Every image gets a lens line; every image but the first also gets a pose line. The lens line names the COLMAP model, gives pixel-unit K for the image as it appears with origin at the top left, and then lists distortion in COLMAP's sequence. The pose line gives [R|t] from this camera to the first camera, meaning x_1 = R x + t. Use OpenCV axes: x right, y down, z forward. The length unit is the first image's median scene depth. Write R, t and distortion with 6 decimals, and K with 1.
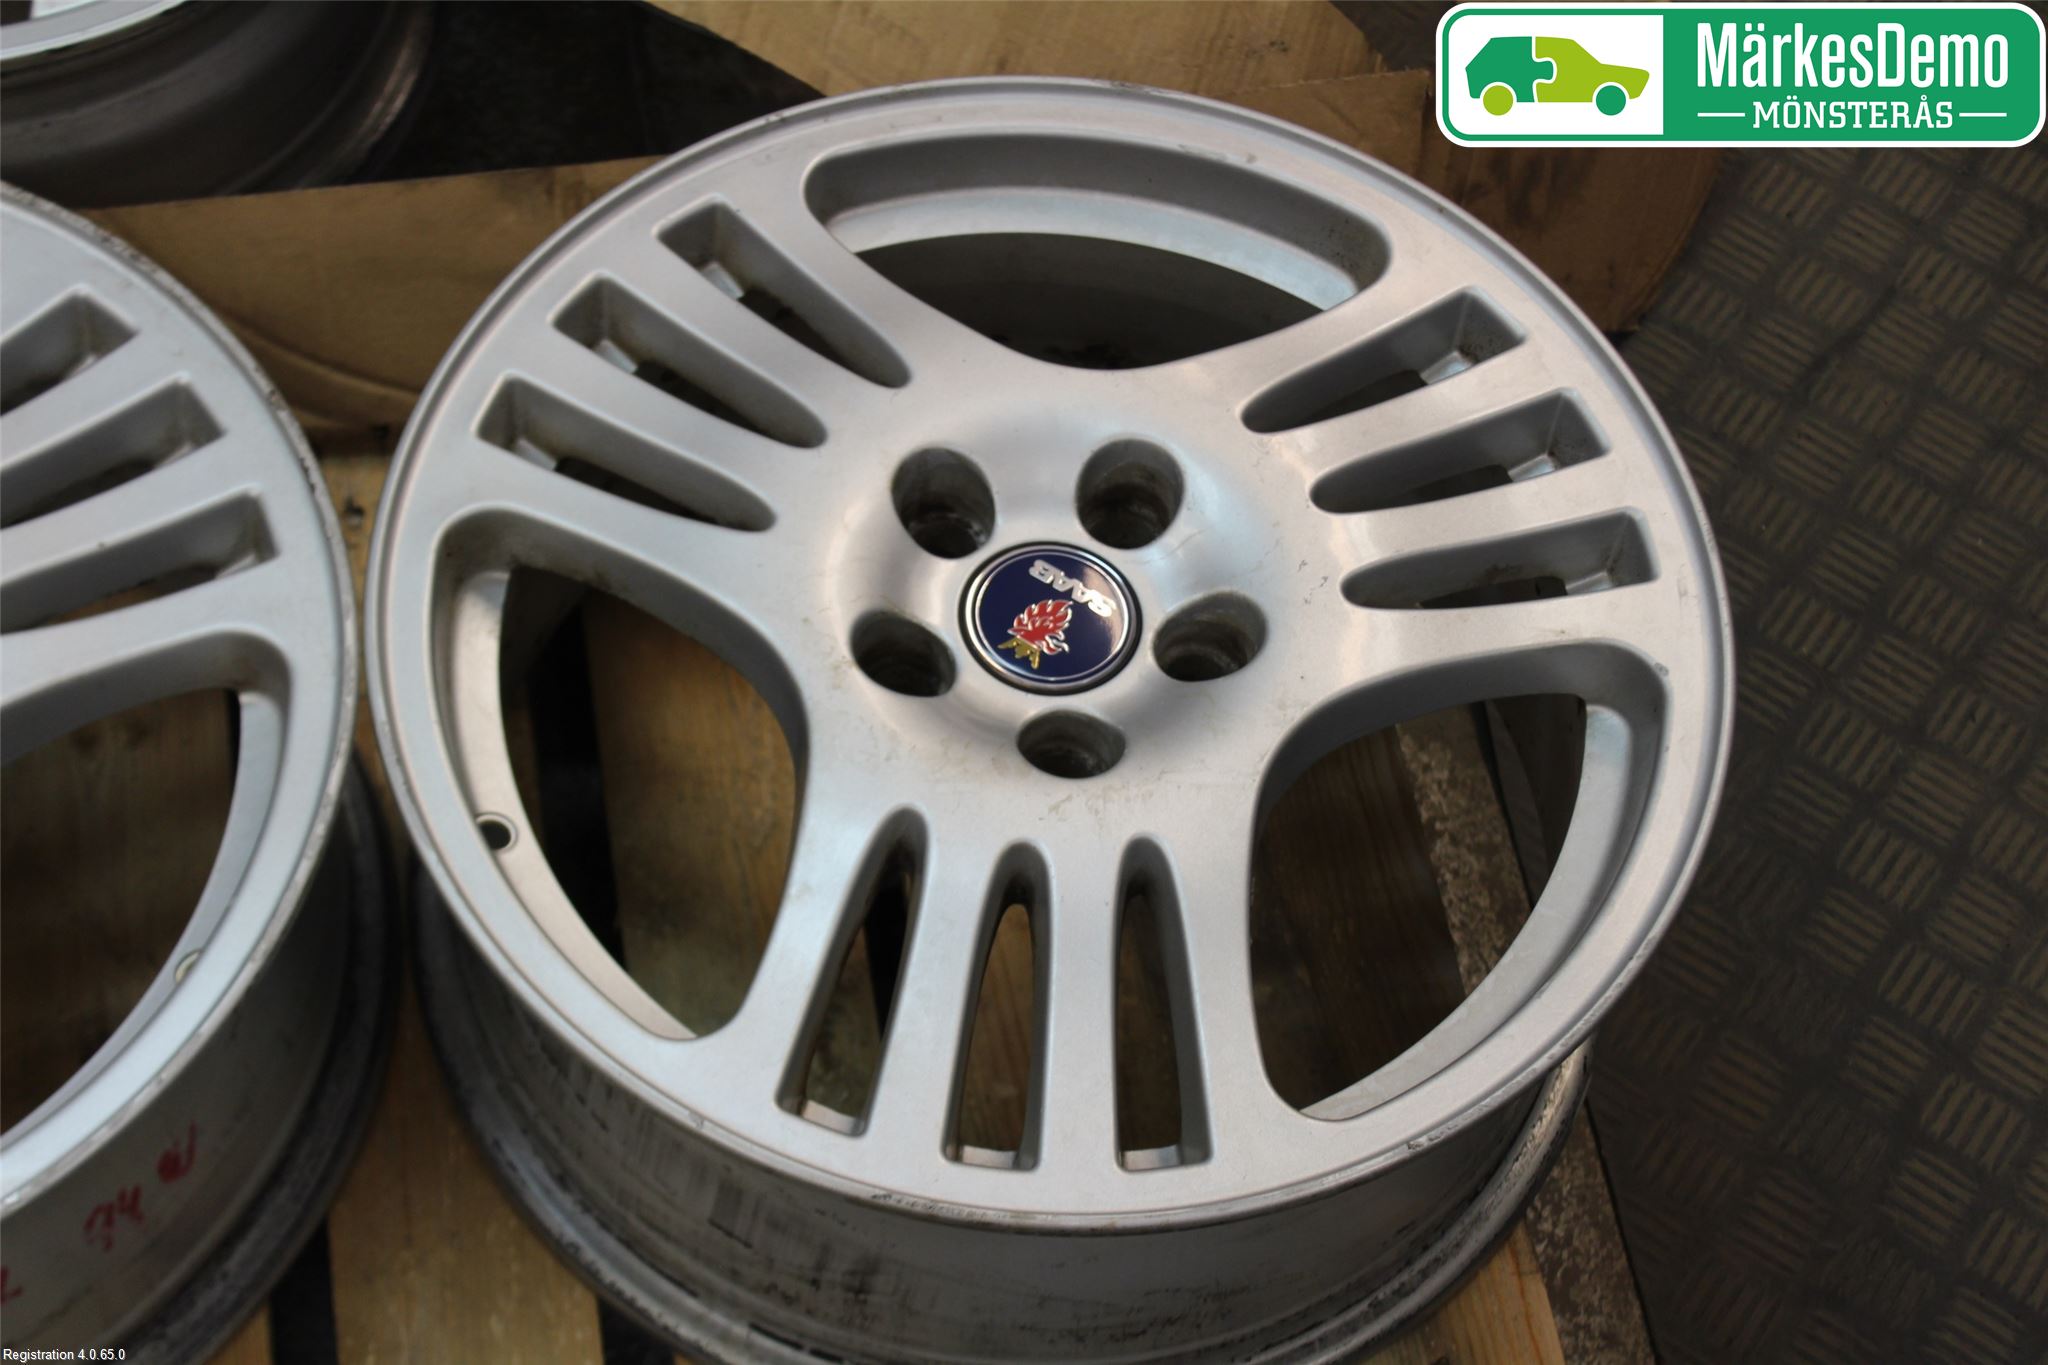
lens RADIAL K [[3384.8, 0, 894.6], [0, 3384.8, 721.1], [0, 0, 1]] dist [-0.025254, 0.073289]
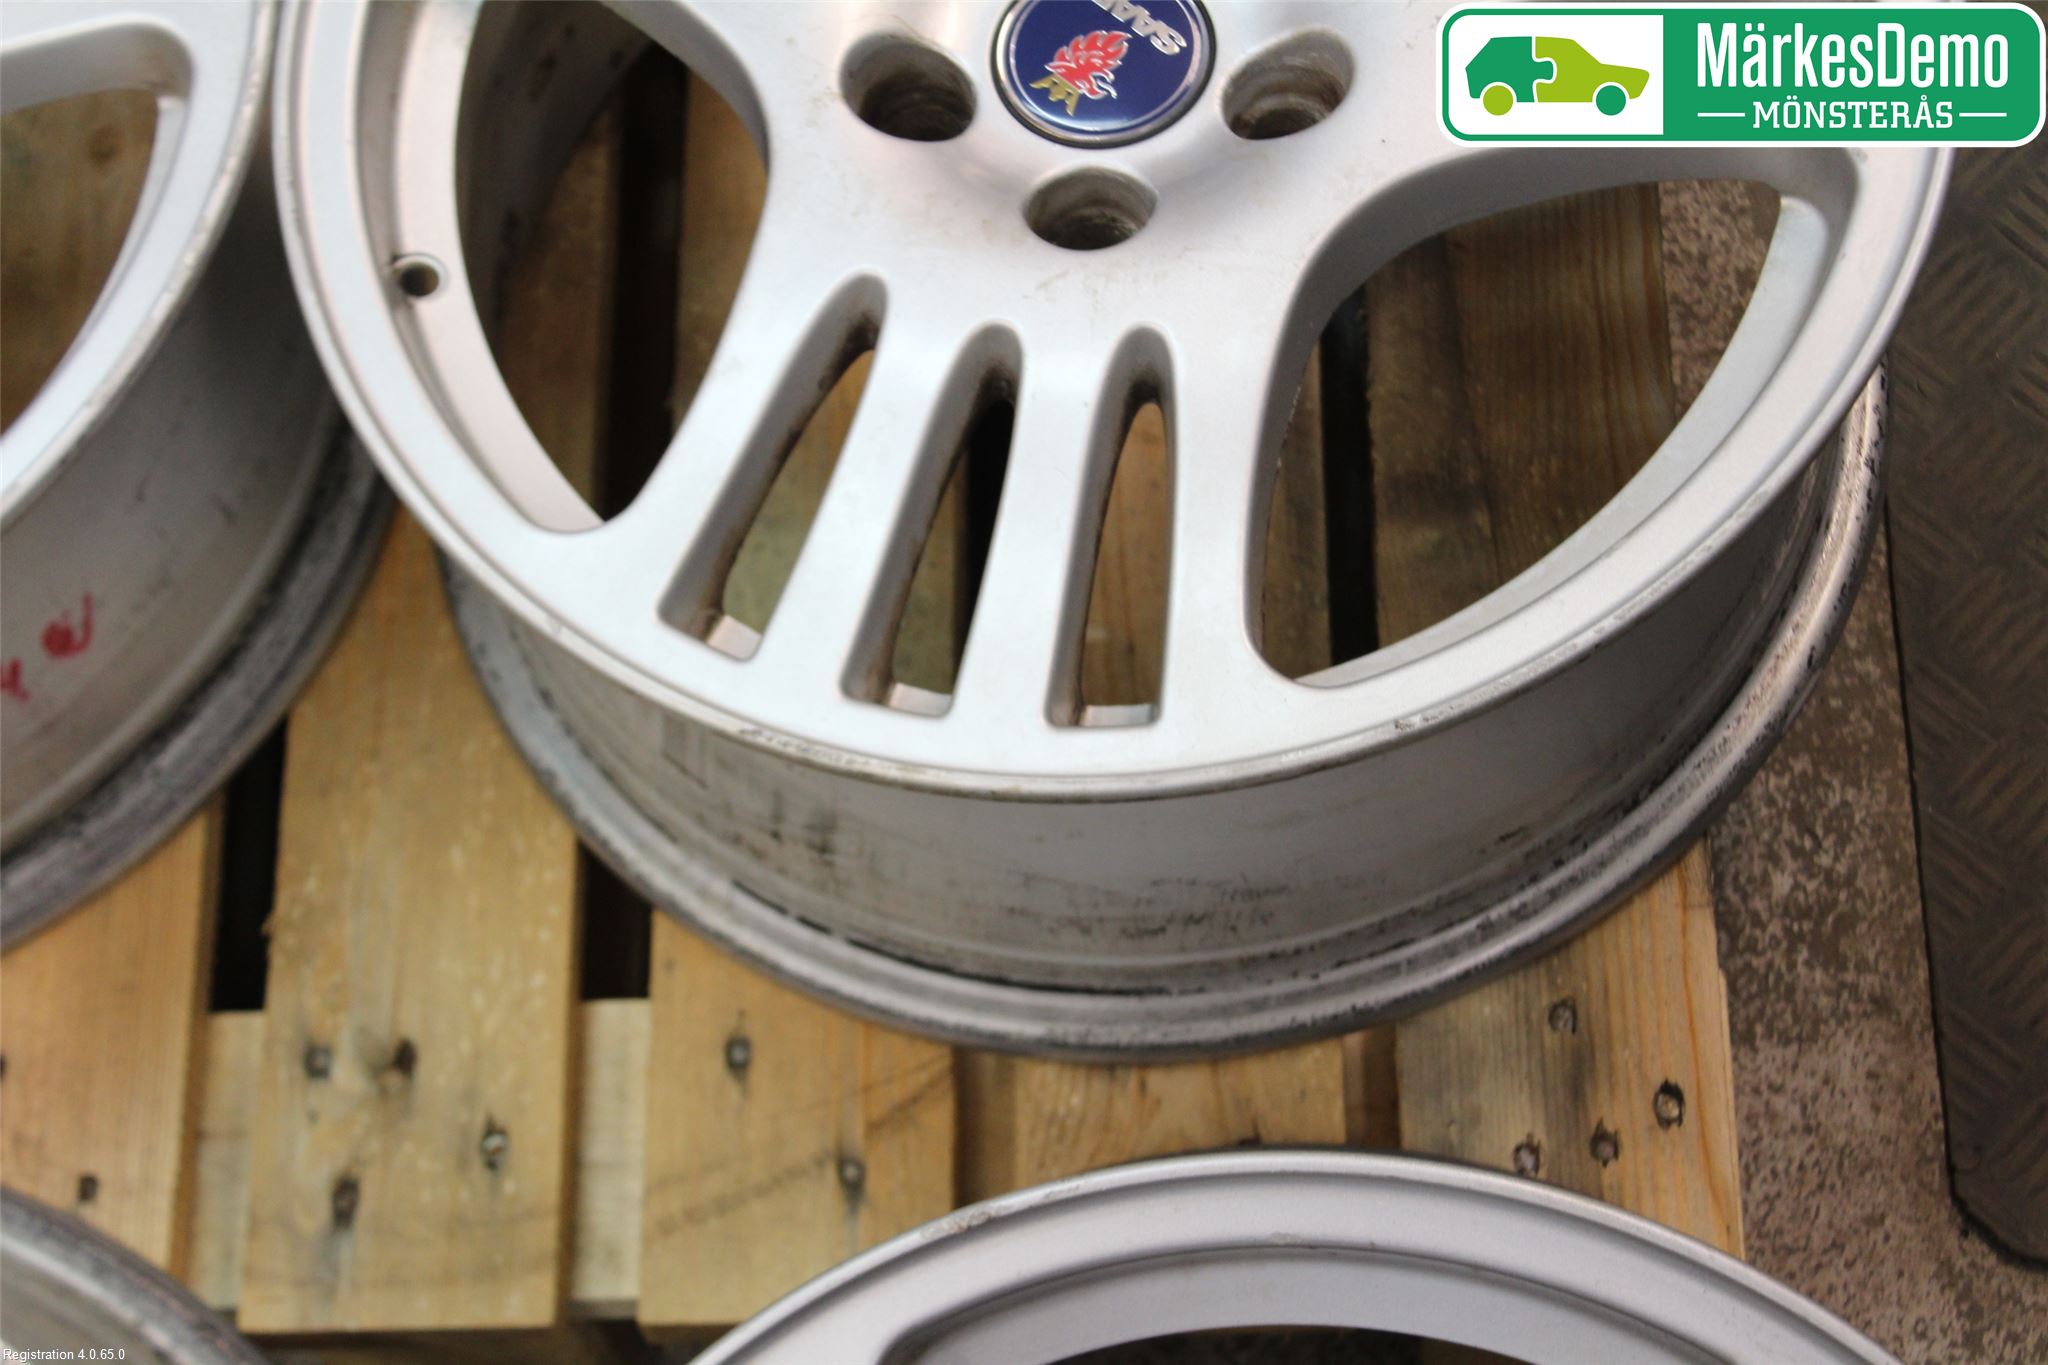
lens RADIAL K [[4066.3, 0, 884.3], [0, 4066.3, 722.4], [0, 0, 1]] dist [0.005231, 0.101218]
pose [[0.975475, 0.080744, -0.204767, 0.199323], [-0.054345, 0.989836, 0.131423, 0.002946], [0.213297, -0.117072, 0.969948, 0.023099]]
